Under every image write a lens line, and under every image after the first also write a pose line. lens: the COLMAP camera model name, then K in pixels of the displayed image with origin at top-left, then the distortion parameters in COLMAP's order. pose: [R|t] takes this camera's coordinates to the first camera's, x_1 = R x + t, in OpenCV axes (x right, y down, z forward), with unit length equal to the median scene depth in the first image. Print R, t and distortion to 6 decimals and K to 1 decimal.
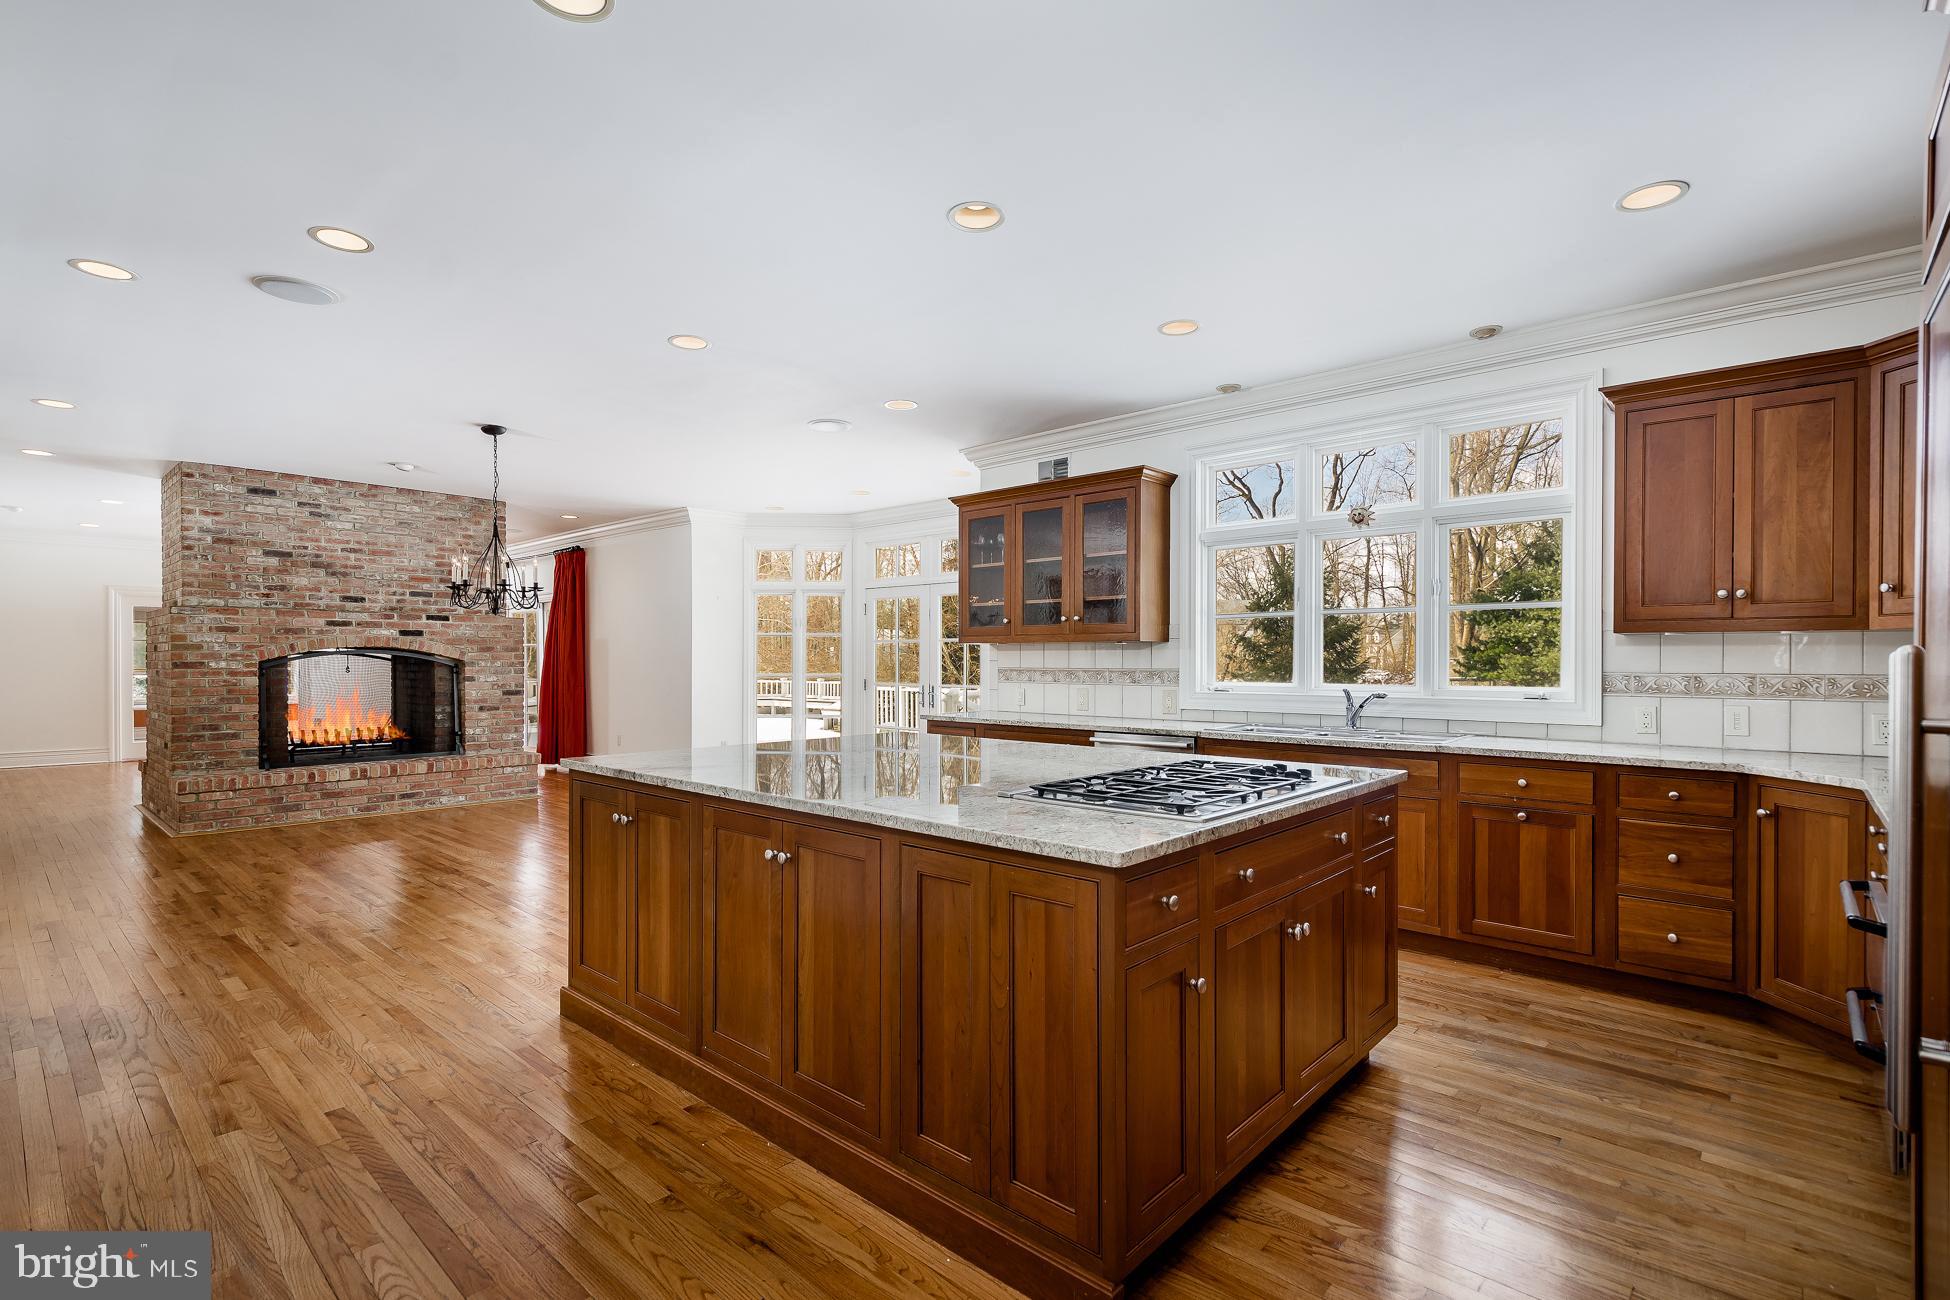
lens RADIAL K [[913.9, 0, 1032.2], [0, 913.9, 665.2], [0, 0, 1]] dist [-0.016714, -0.001615]
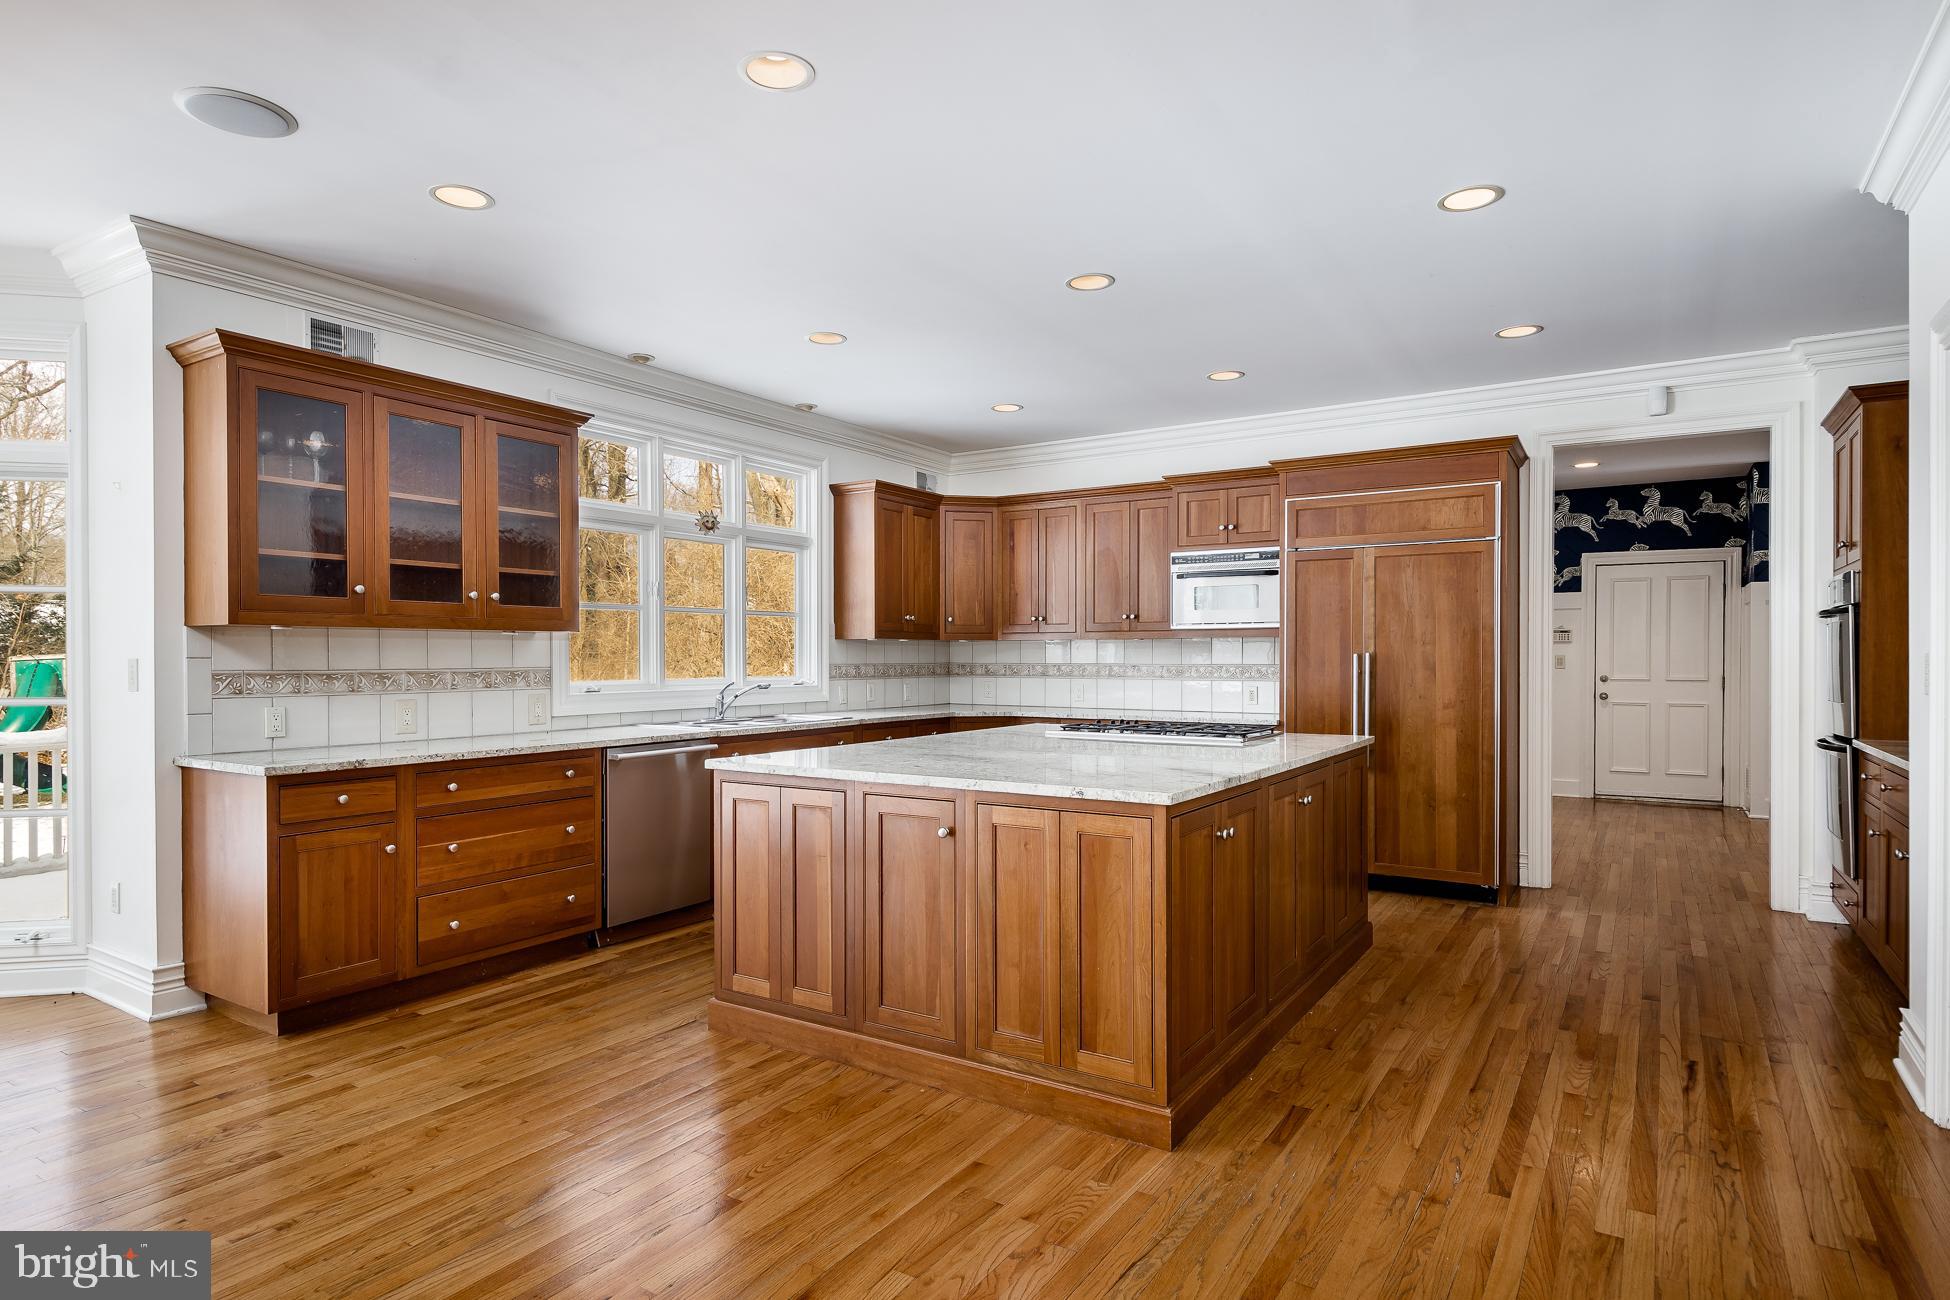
lens RADIAL K [[1086.4, 0, 927.7], [0, 1086.4, 662.7], [0, 0, 1]] dist [0.000934, 0.000462]
pose [[-0.106075, -0.005768, 0.994341, -0.588724], [0.007236, 0.999952, 0.006573, -0.002811], [-0.994332, 0.007892, -0.106028, 0.557820]]
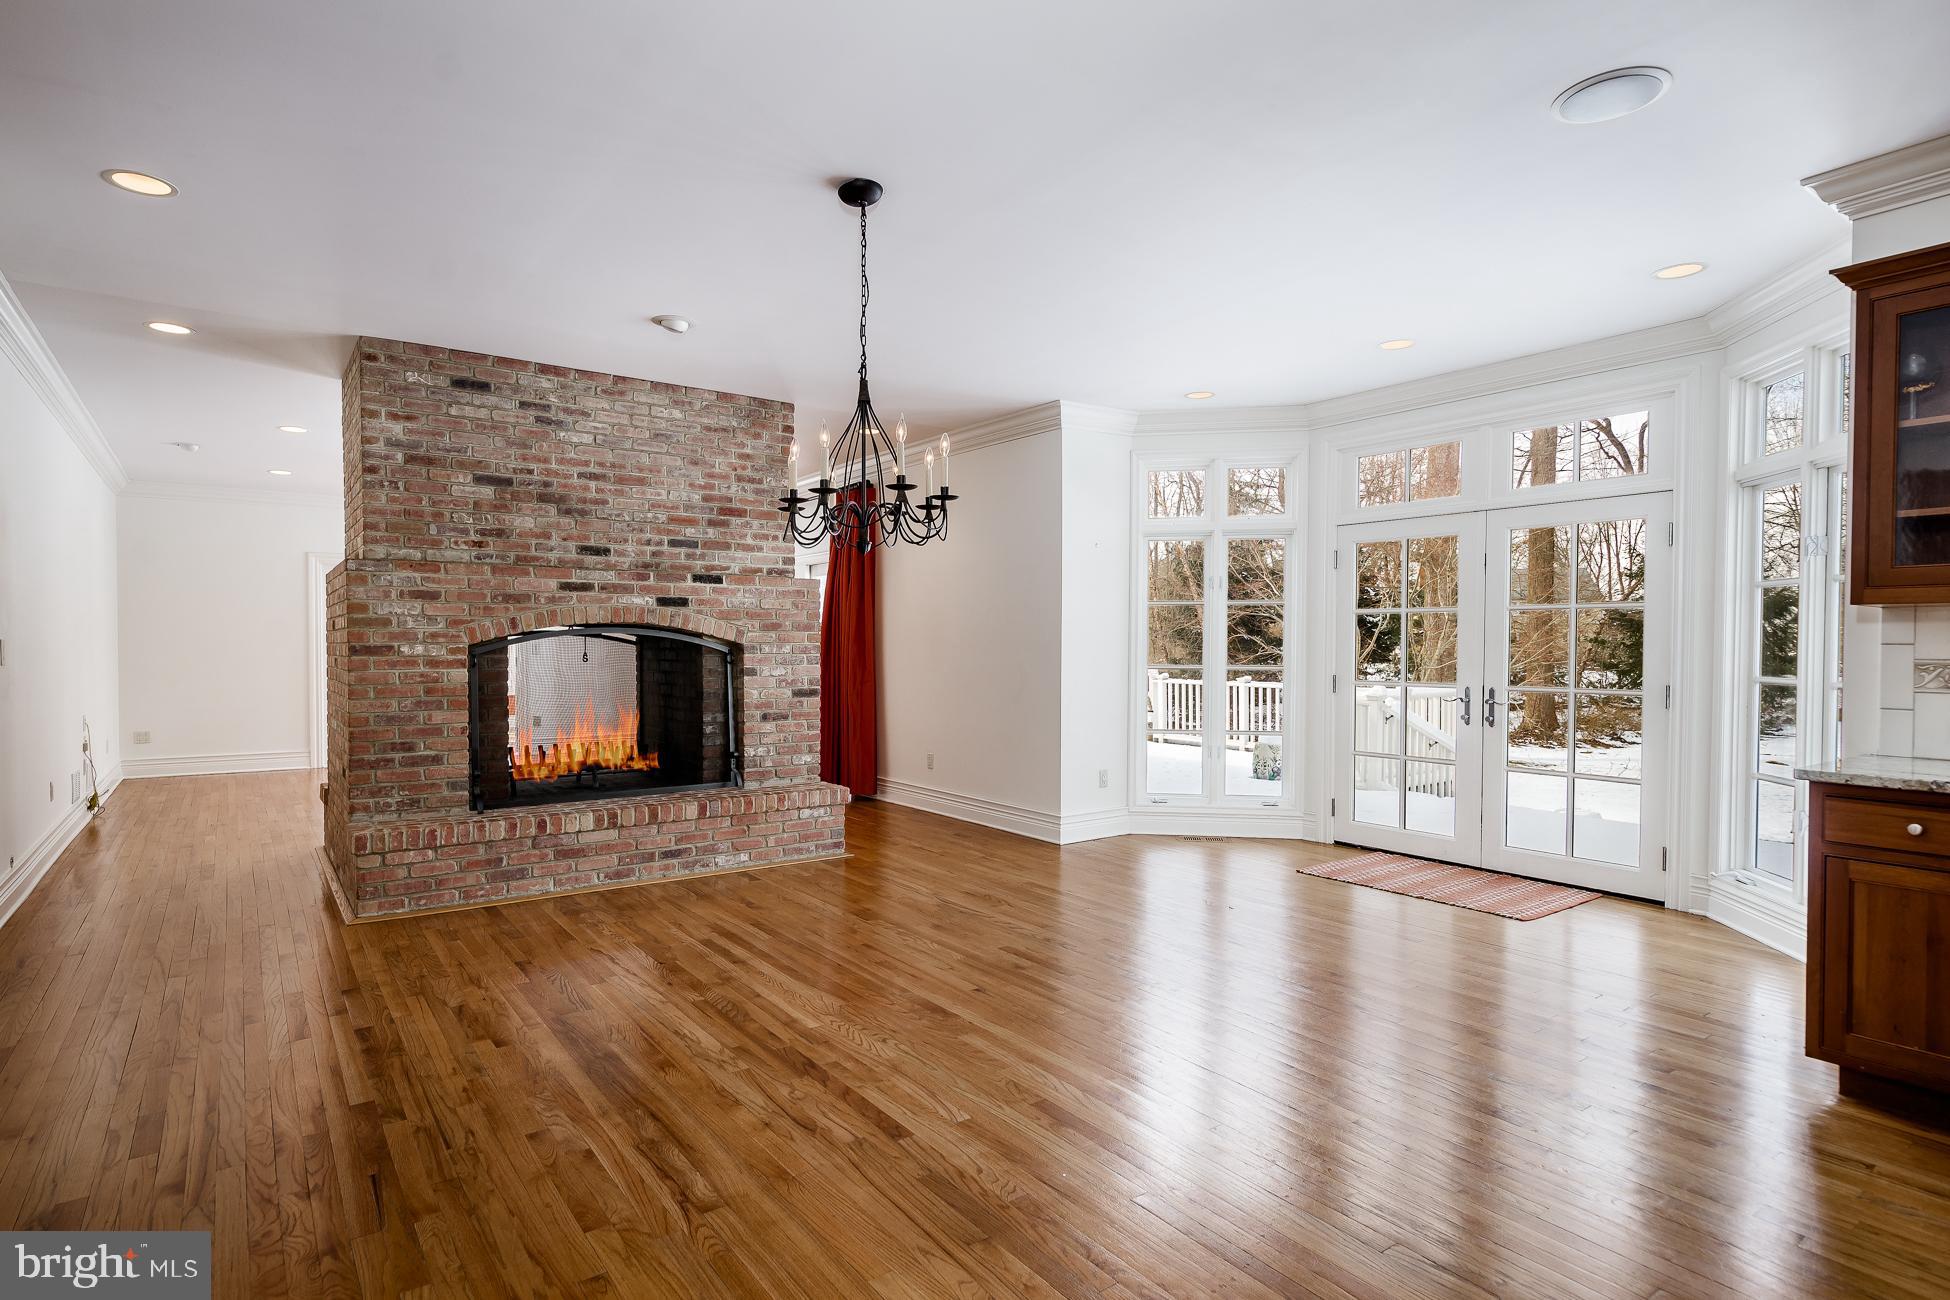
lens RADIAL K [[1040.0, 0, 1006.8], [0, 1040.0, 661.8], [0, 0, 1]] dist [0.004435, 0.000602]
pose [[0.972620, 0.004246, -0.232362, -0.292833], [-0.001827, 0.999942, 0.010624, -0.000656], [0.232394, -0.009908, 0.972571, 0.344990]]
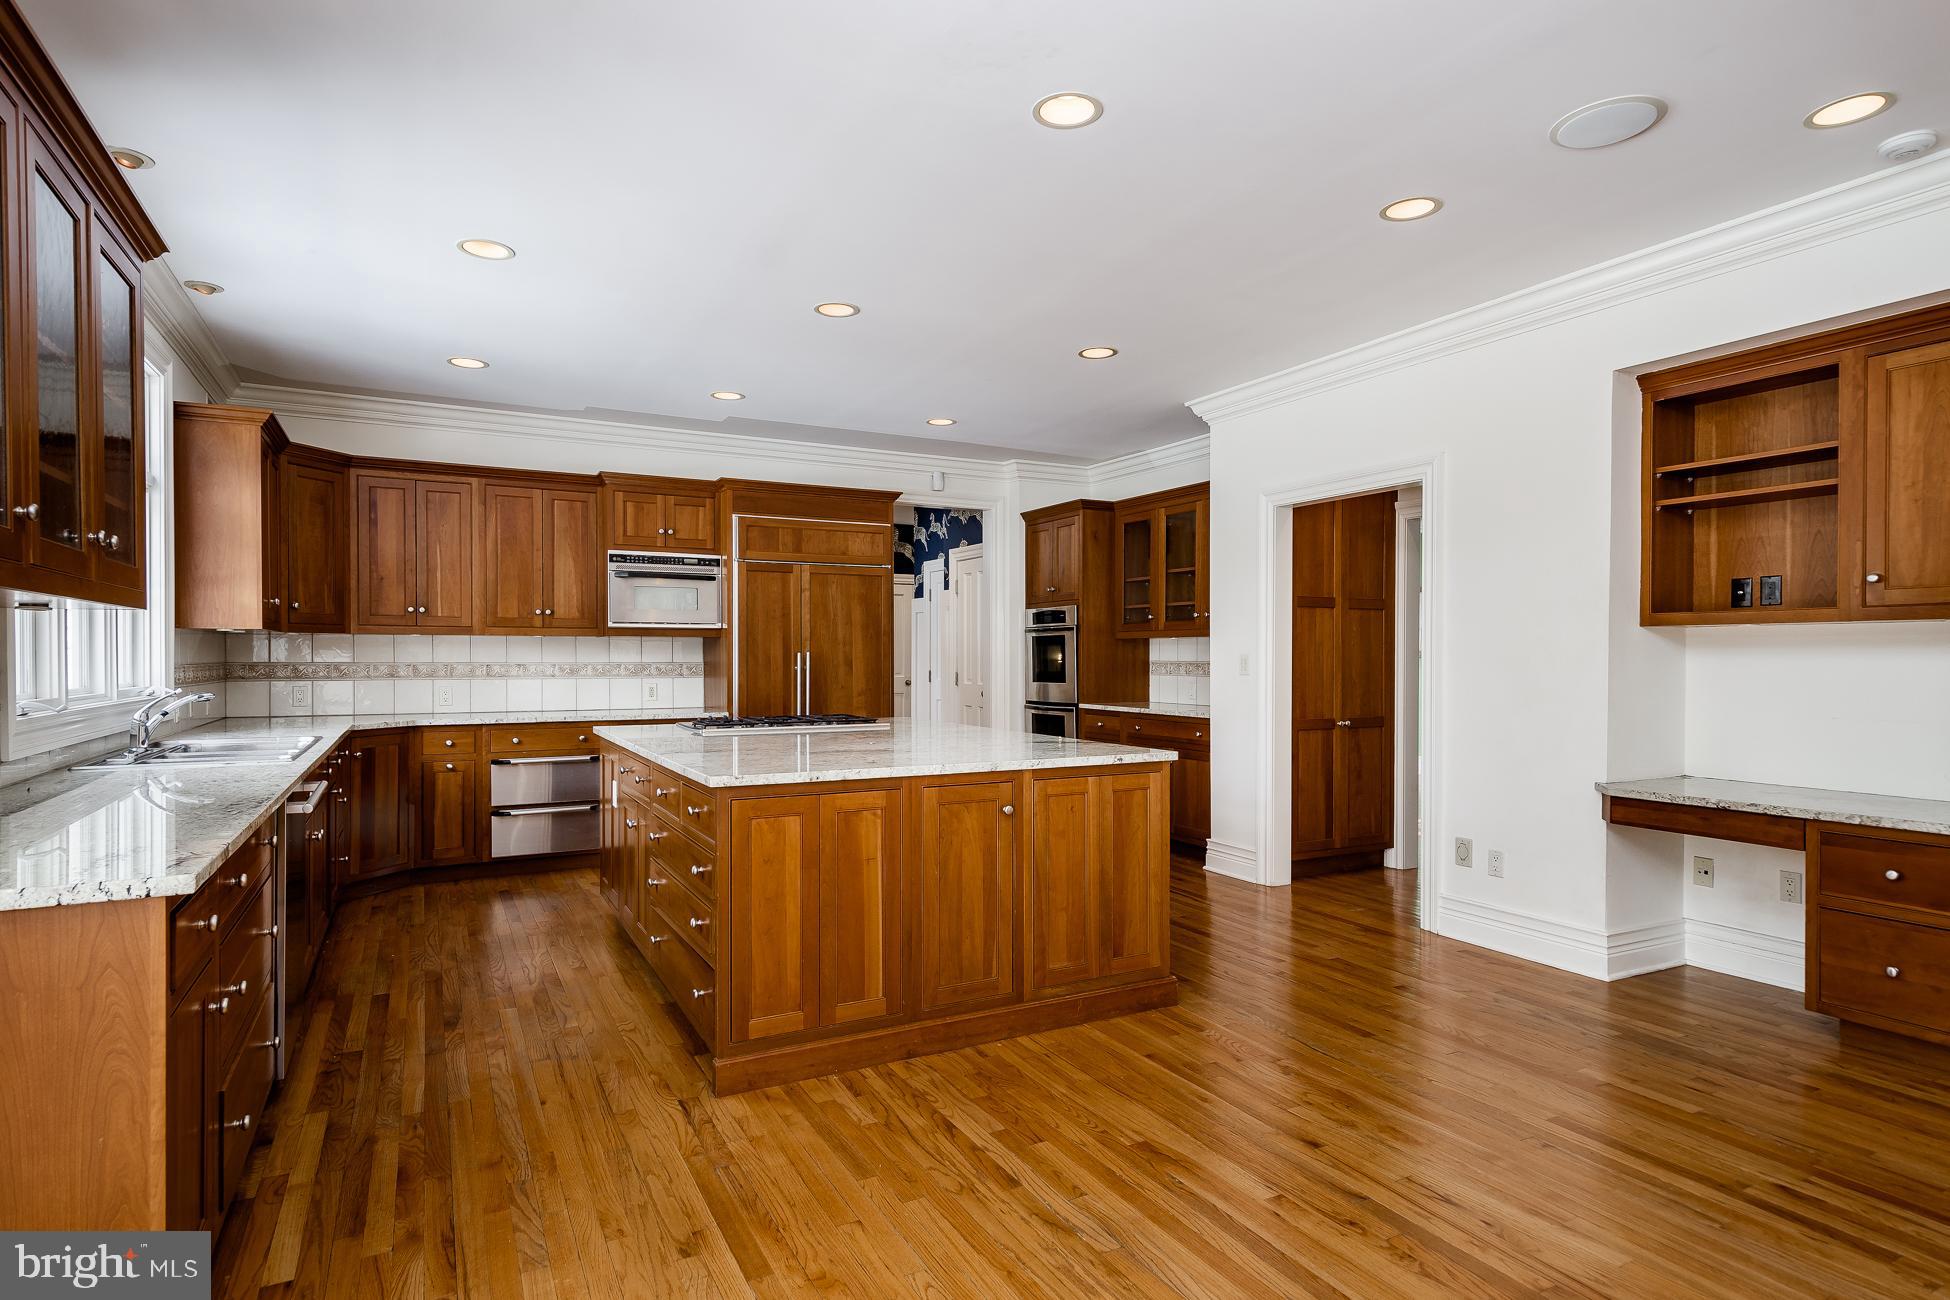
lens RADIAL K [[1040.0, 0, 1006.8], [0, 1040.0, 661.8], [0, 0, 1]] dist [0.004435, 0.000602]
pose [[-0.932804, -0.003305, 0.360370, -0.331025], [0.000728, 0.999939, 0.011055, -0.003872], [-0.360384, 0.010575, -0.932744, 0.936048]]
